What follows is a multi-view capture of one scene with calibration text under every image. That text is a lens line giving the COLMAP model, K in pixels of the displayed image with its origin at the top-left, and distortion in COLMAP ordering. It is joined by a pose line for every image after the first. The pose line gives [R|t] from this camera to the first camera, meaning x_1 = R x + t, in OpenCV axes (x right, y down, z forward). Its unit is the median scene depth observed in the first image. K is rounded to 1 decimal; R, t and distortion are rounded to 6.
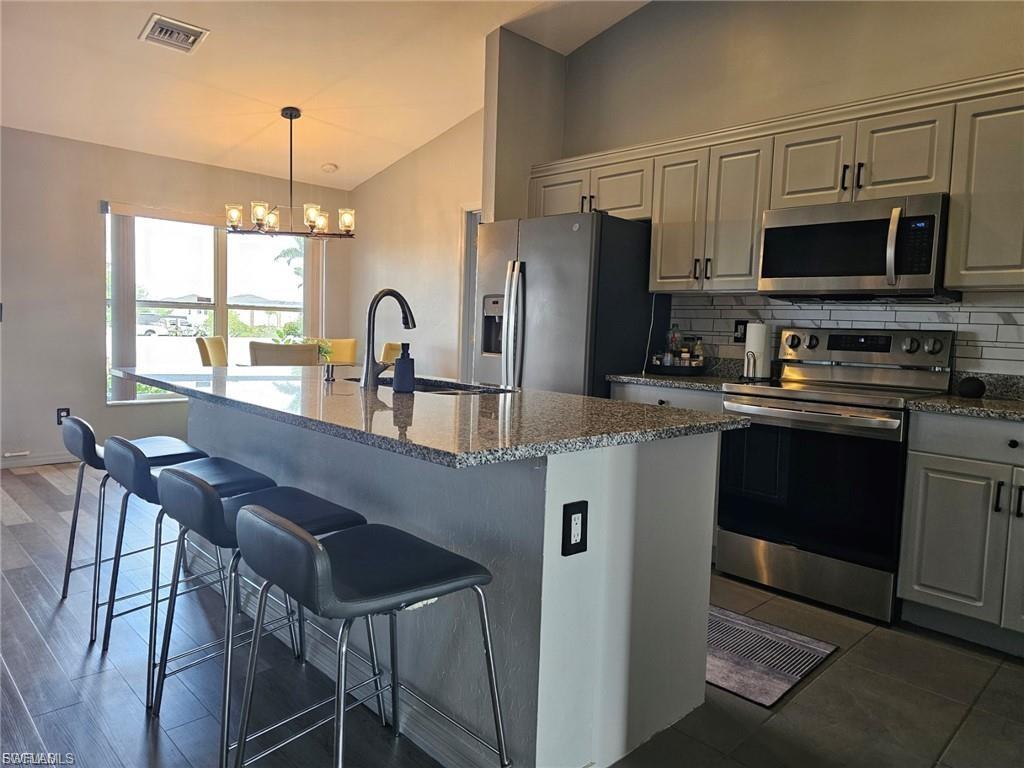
lens RADIAL K [[685.7, 0, 508.0], [0, 685.7, 375.4], [0, 0, 1]] dist [0.035554, -0.032702]
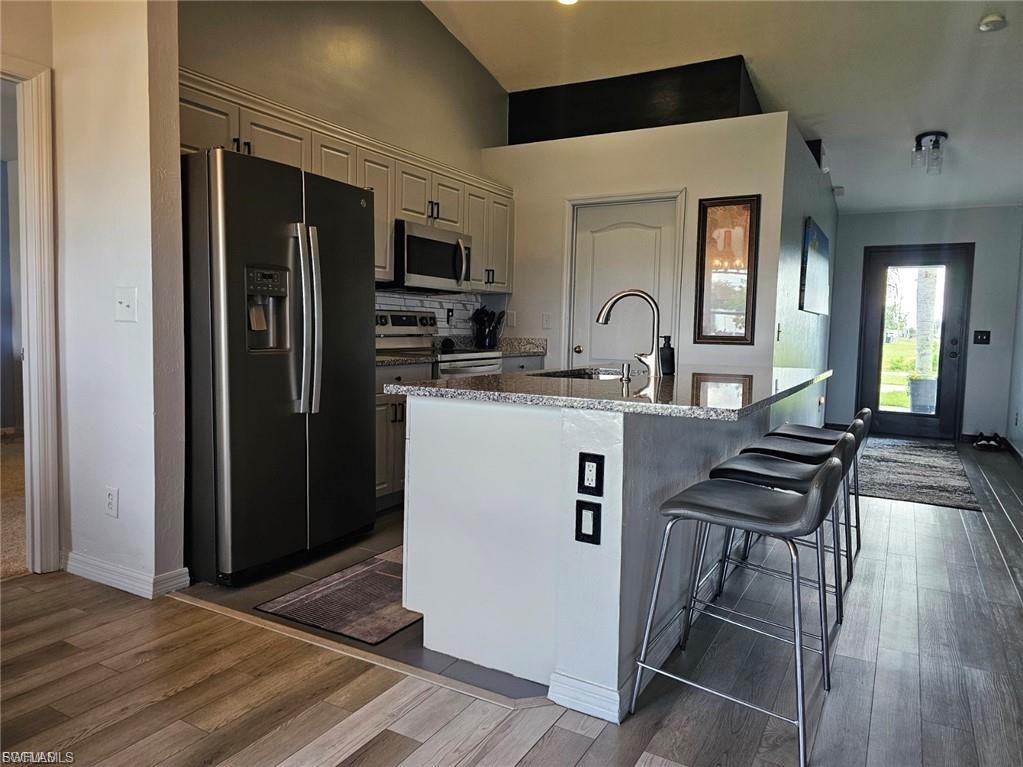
lens RADIAL K [[685.0, 0, 514.3], [0, 685.0, 370.5], [0, 0, 1]] dist [0.035554, -0.032702]
pose [[-0.274134, -0.102800, 0.956181, -0.940048], [0.037124, 0.992398, 0.117337, -0.103610], [-0.960975, 0.067663, -0.268233, 1.170965]]
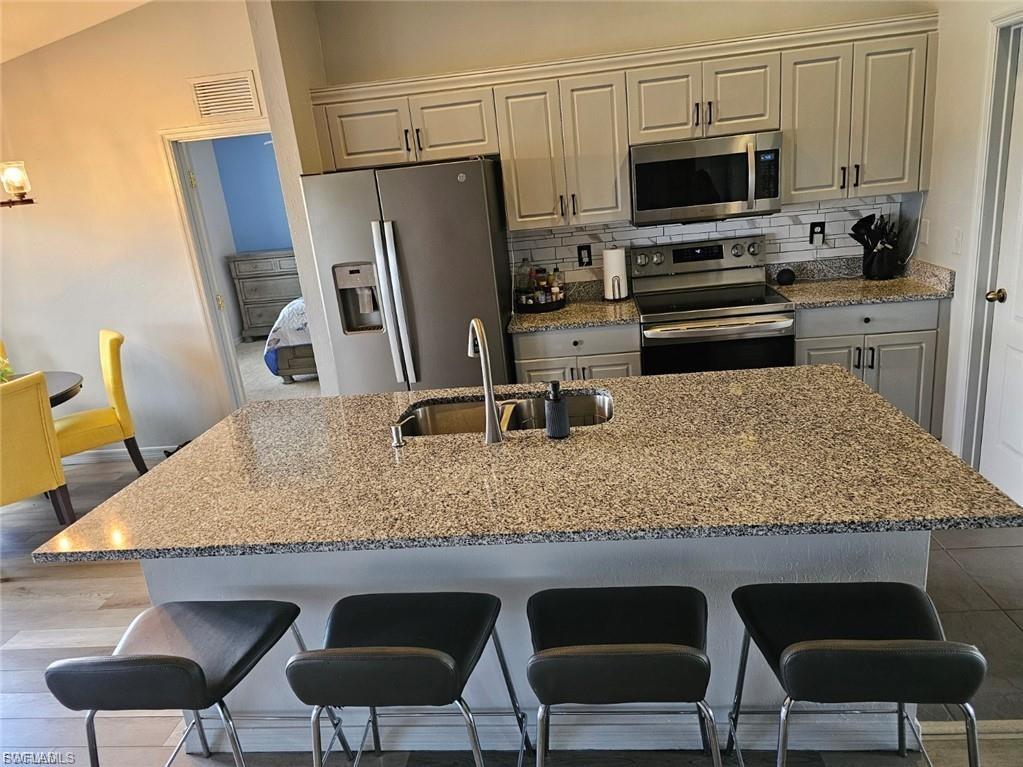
lens RADIAL K [[685.0, 0, 512.3], [0, 685.0, 374.4], [0, 0, 1]] dist [0.035554, -0.032702]
pose [[0.750153, -0.291890, 0.593356, -0.503489], [0.173040, 0.952687, 0.249889, -0.202035], [-0.638223, -0.084781, 0.765169, 0.275163]]
